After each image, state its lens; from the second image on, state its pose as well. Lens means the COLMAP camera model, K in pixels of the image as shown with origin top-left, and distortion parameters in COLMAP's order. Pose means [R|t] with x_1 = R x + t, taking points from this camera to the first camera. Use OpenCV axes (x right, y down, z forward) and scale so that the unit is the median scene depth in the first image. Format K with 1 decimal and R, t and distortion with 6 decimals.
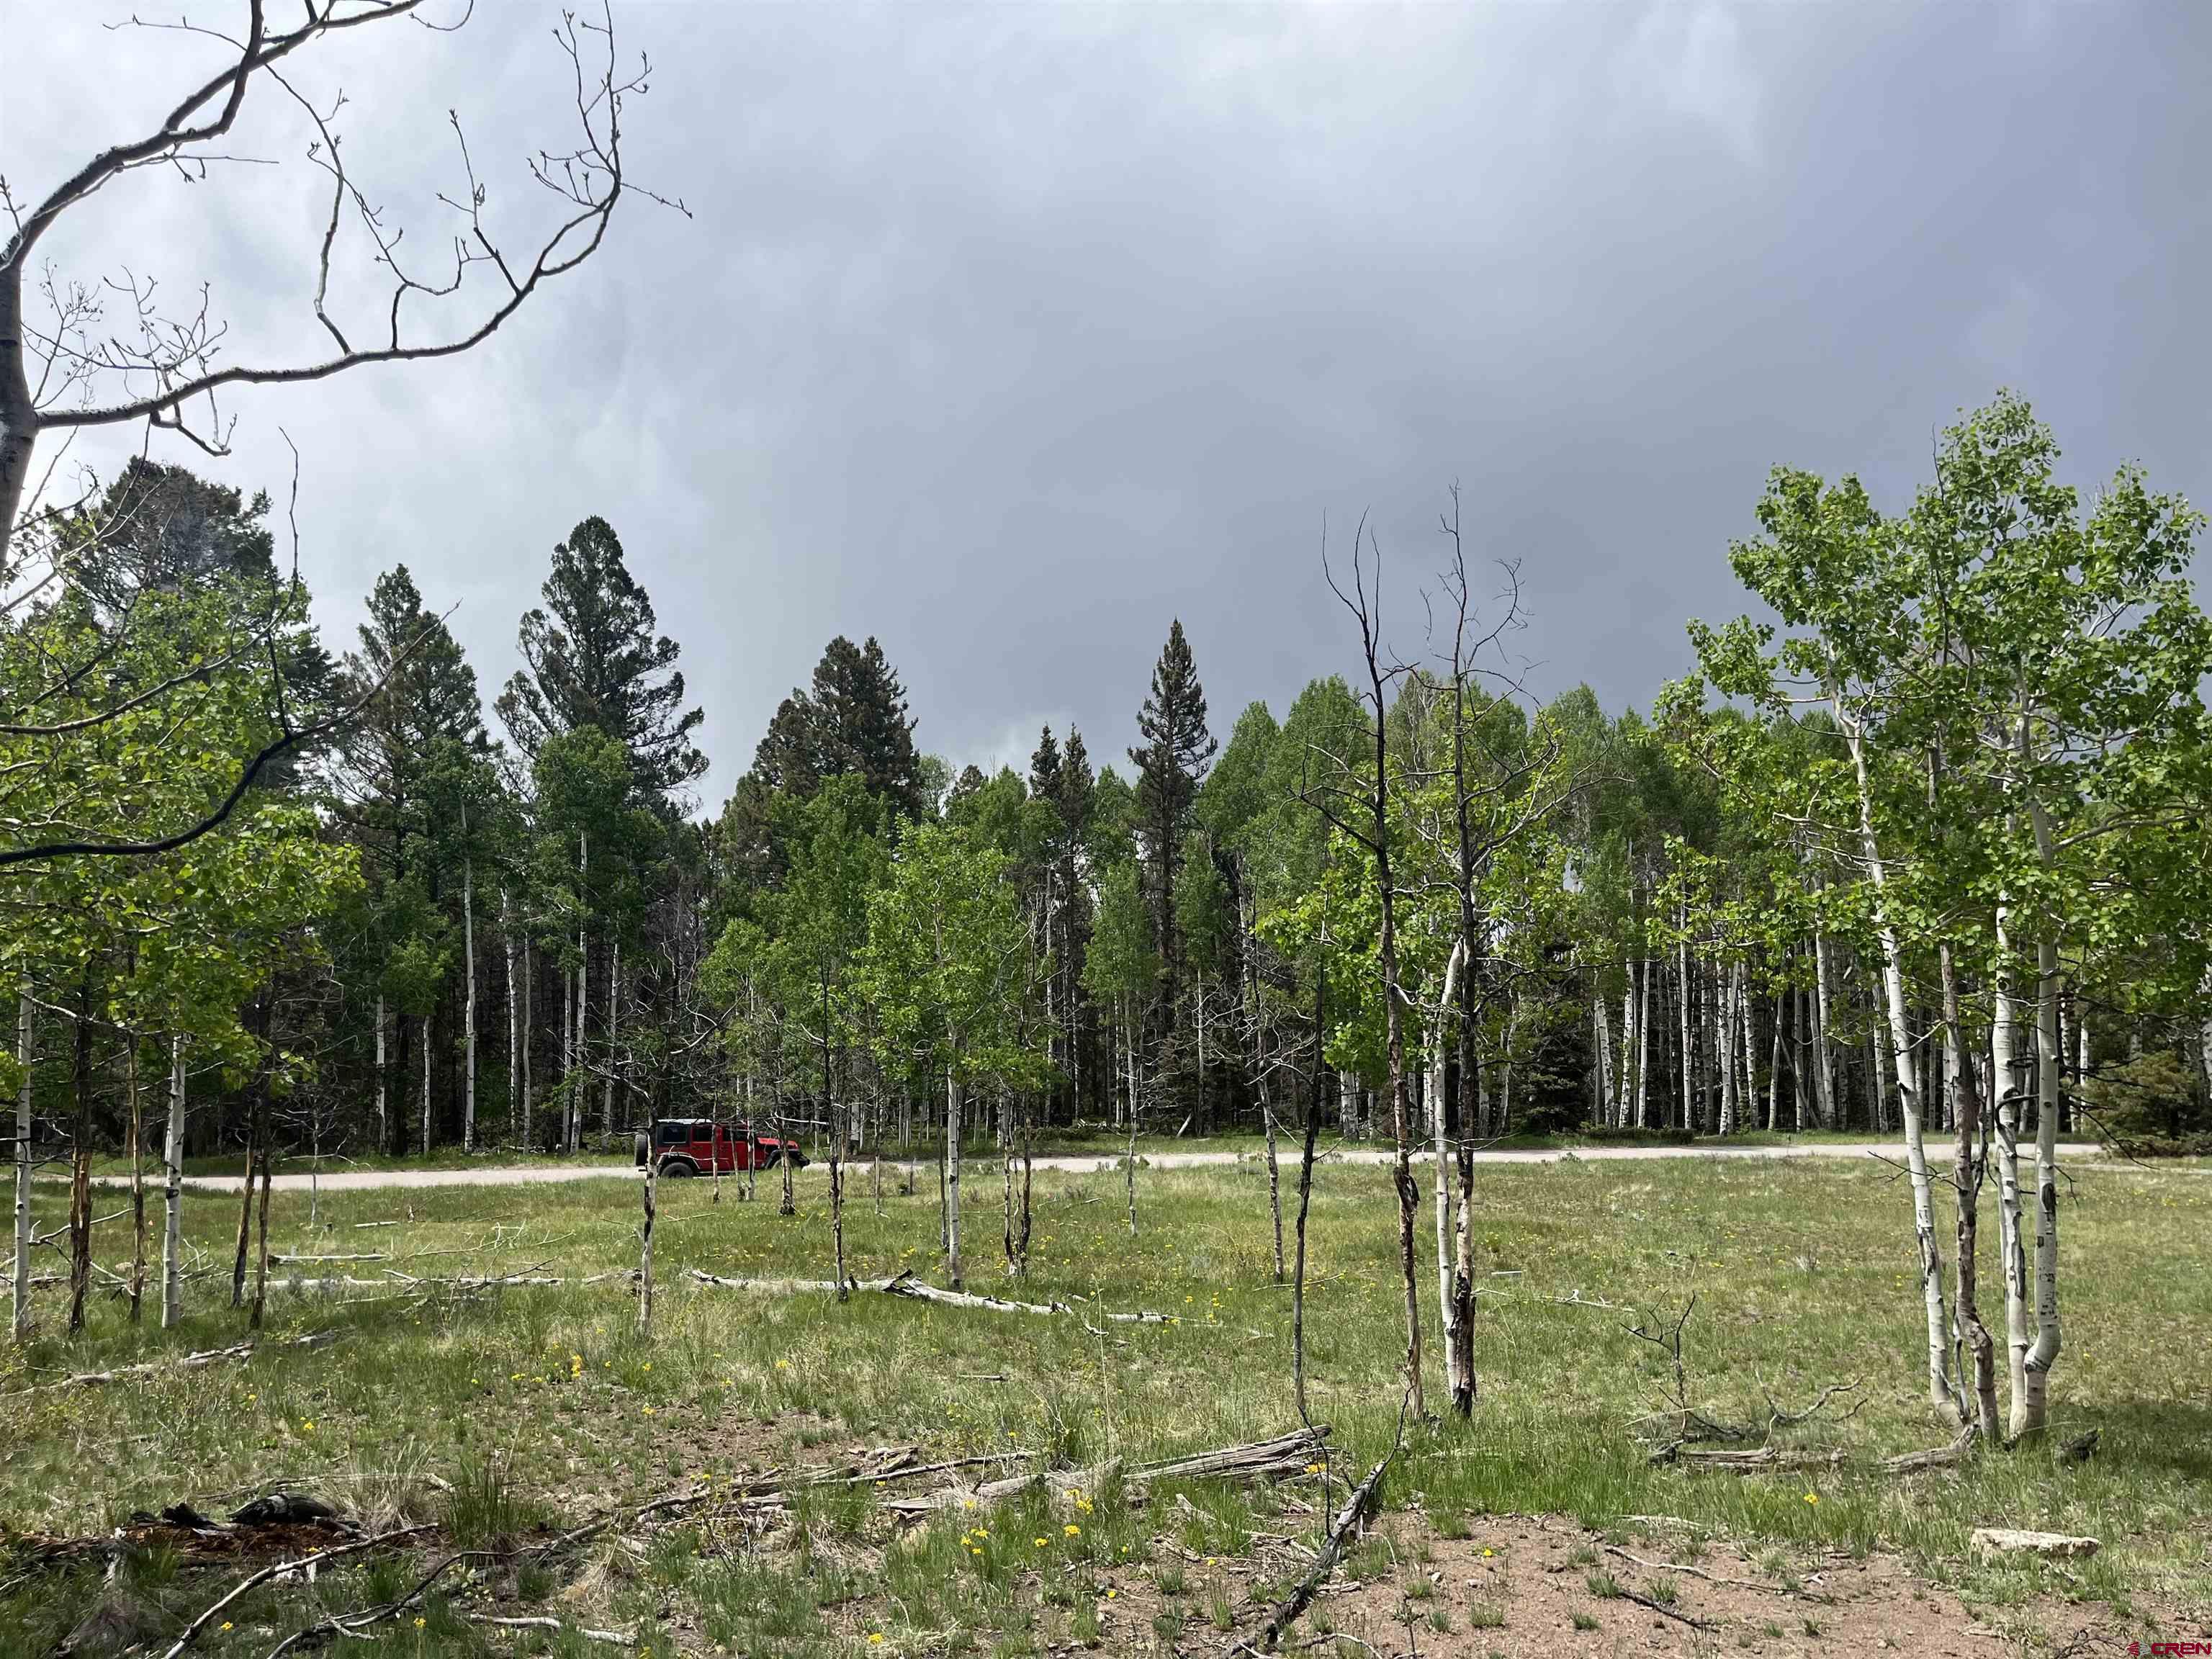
lens RADIAL K [[1635.7, 0, 1106.0], [0, 1635.7, 828.5], [0, 0, 1]] dist [0.035854, -0.057381]
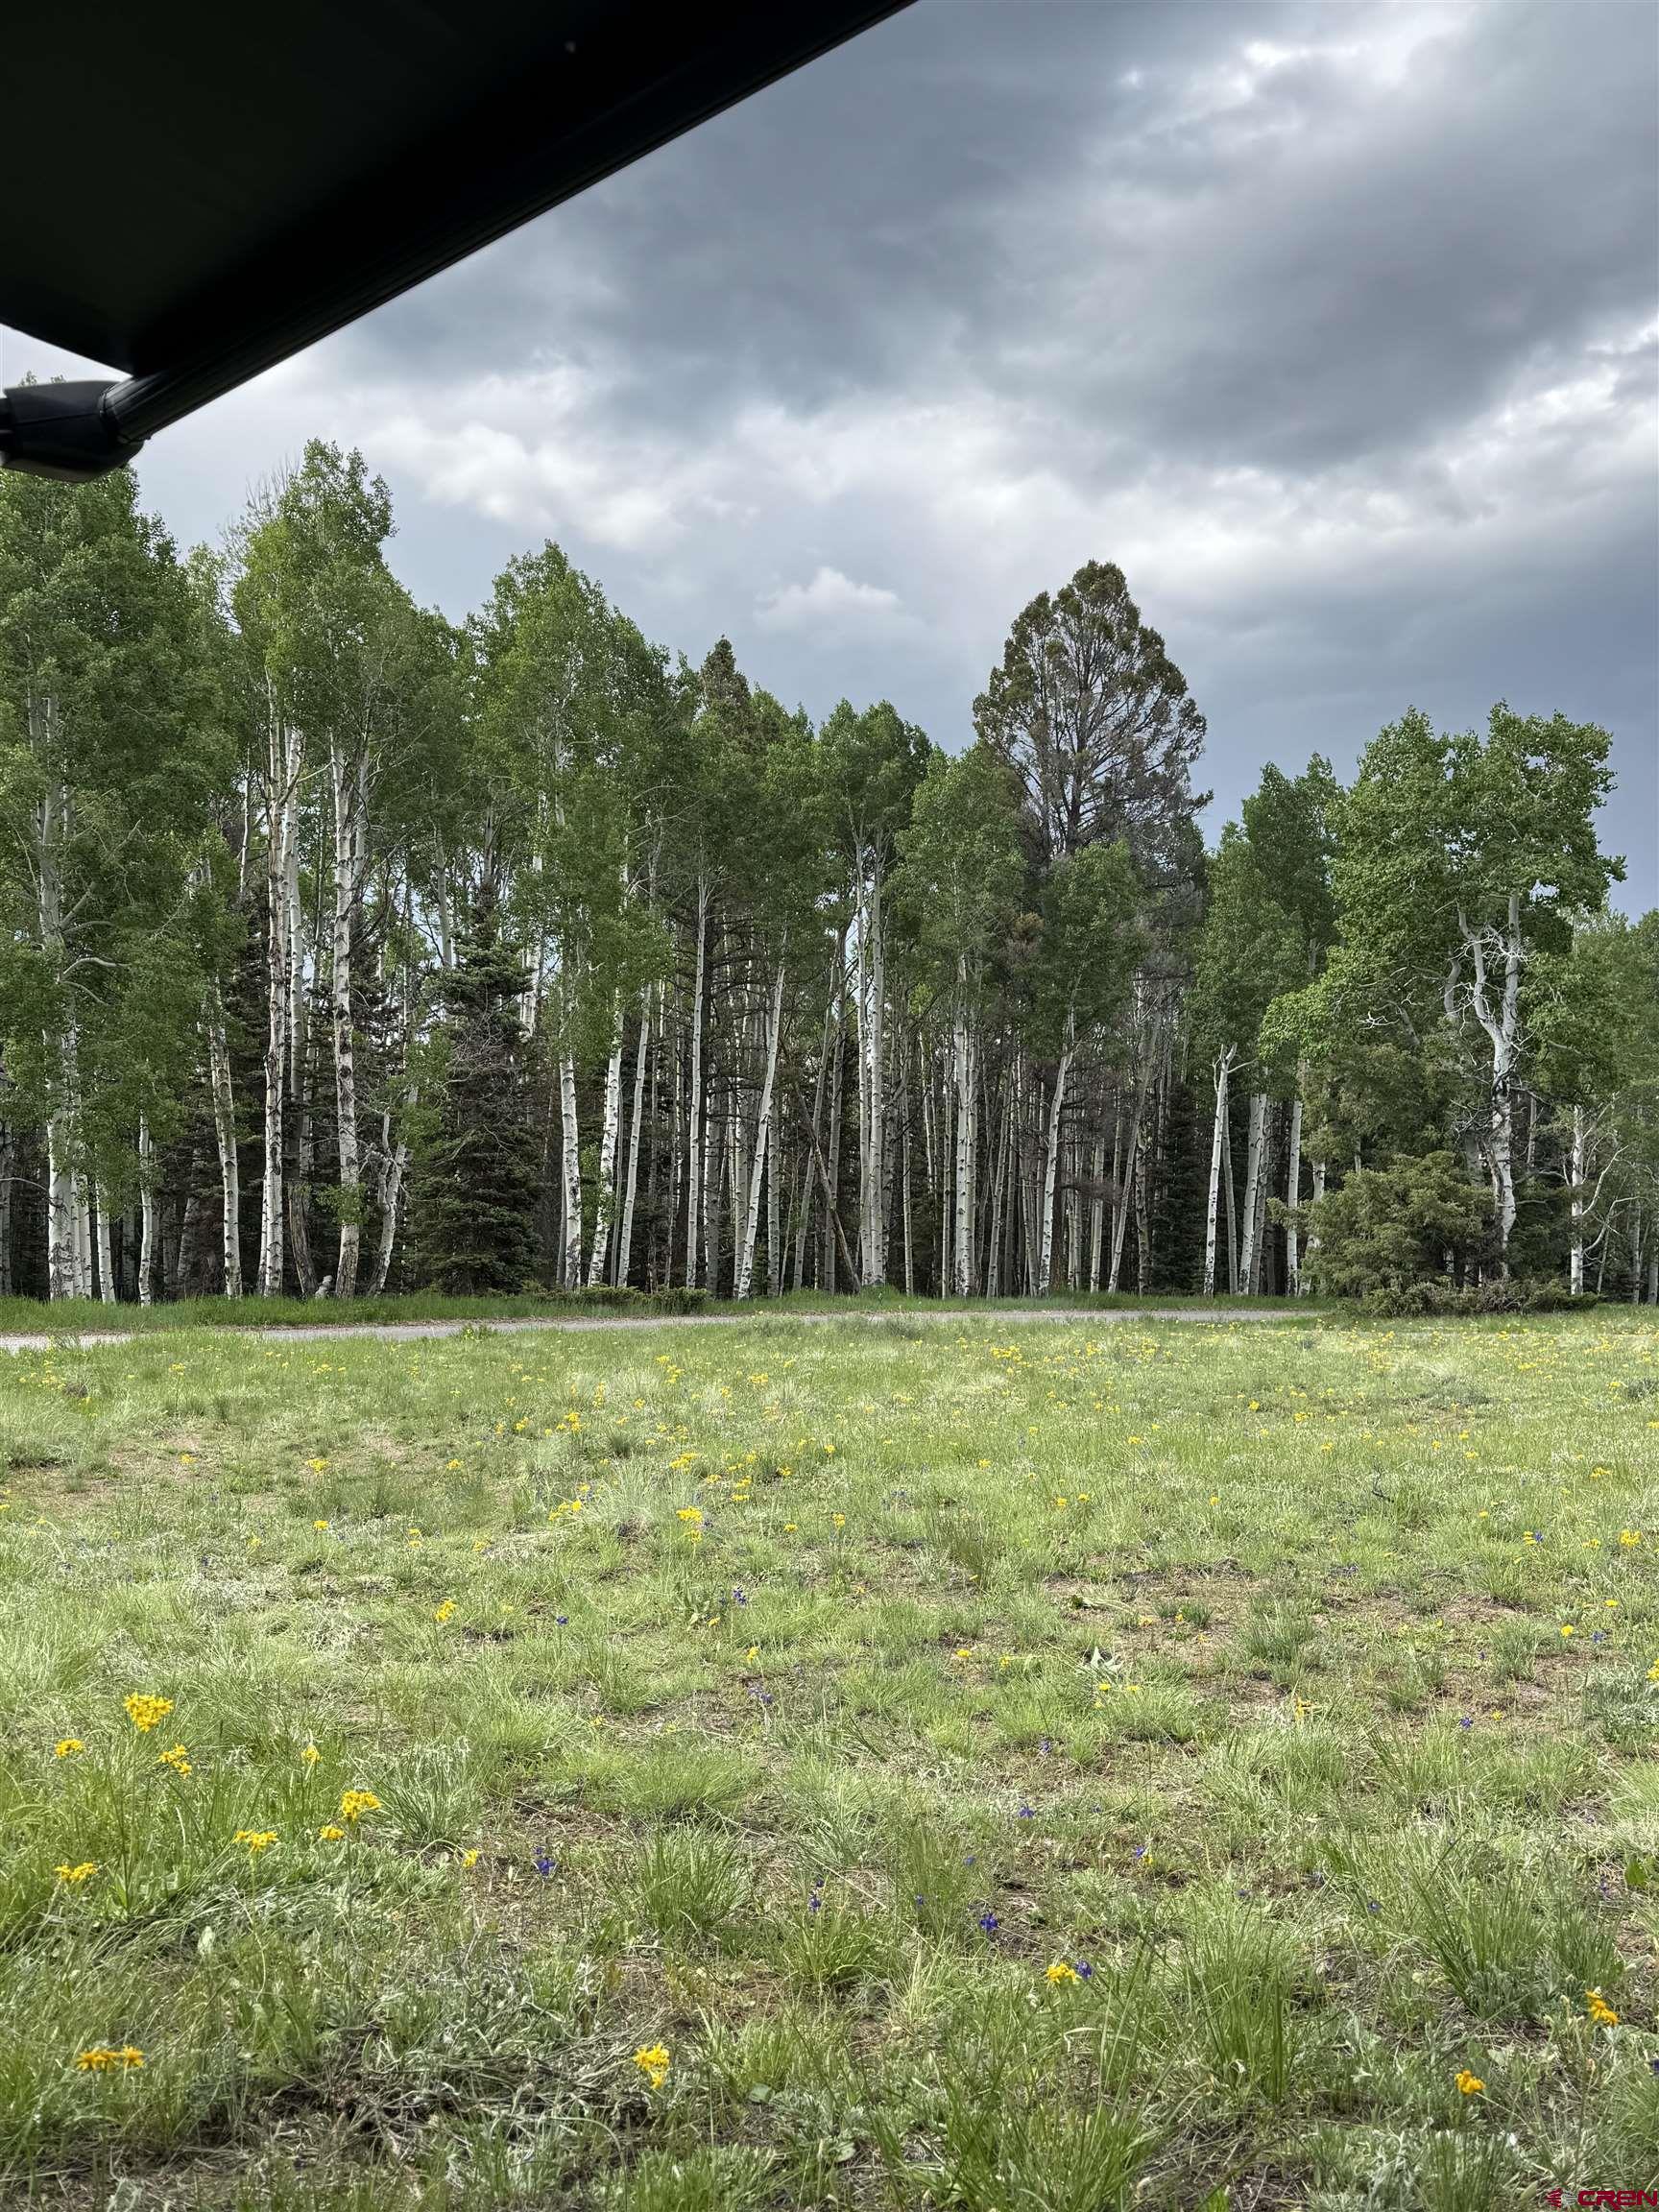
lens RADIAL K [[1946.6, 0, 836.4], [0, 1946.6, 1119.2], [0, 0, 1]] dist [-0.000887, -0.000579]
pose [[0.912098, 0.029344, 0.408920, 1.853411], [-0.060452, 0.996159, 0.063353, 1.240275], [-0.405490, -0.082504, 0.910369, 5.783614]]
